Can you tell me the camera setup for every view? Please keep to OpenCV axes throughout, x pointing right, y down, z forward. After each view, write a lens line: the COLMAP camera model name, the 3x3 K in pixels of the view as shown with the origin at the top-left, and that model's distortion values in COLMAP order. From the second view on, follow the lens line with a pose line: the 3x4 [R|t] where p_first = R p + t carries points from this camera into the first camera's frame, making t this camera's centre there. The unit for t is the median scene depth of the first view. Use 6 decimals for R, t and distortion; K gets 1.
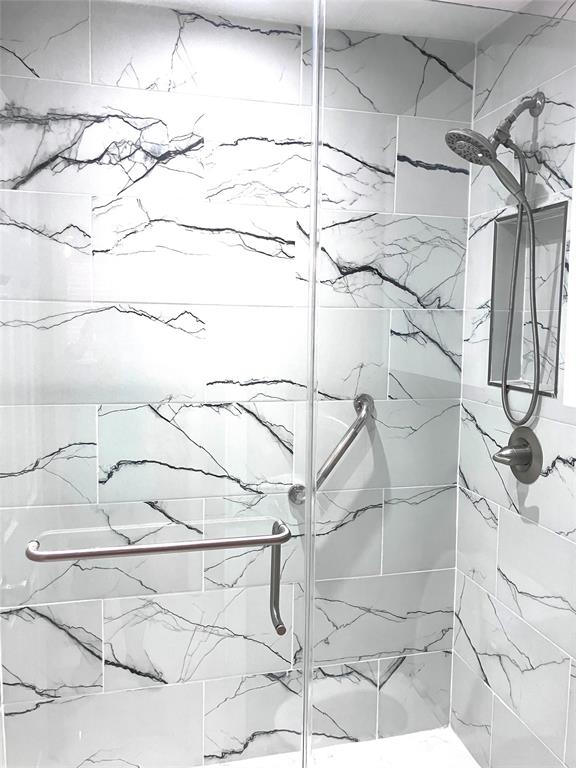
lens RADIAL K [[640.8, 0, 285.1], [0, 640.8, 382.6], [0, 0, 1]] dist [0.037430, -0.062960]
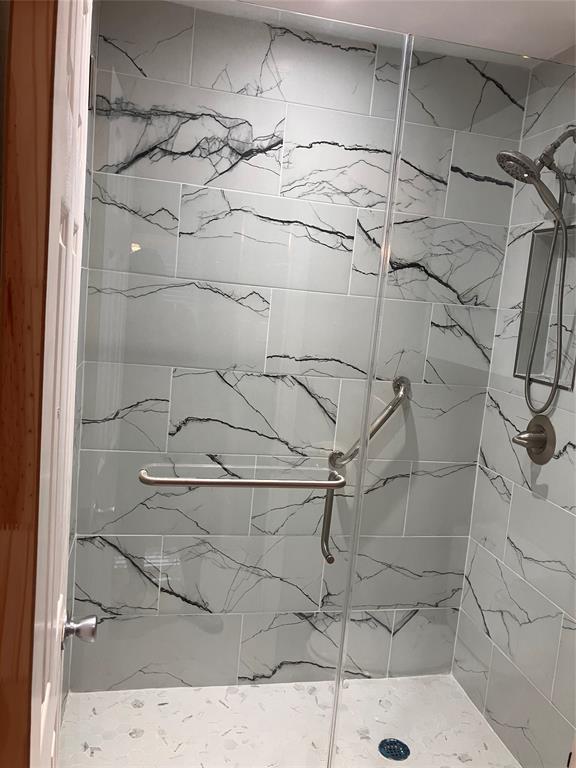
lens RADIAL K [[640.8, 0, 296.4], [0, 640.8, 388.4], [0, 0, 1]] dist [0.037430, -0.062960]
pose [[0.996819, 0.079236, -0.008541, -0.056568], [-0.078840, 0.996101, 0.039574, 0.009258], [0.011644, -0.038775, 0.999180, -0.143451]]
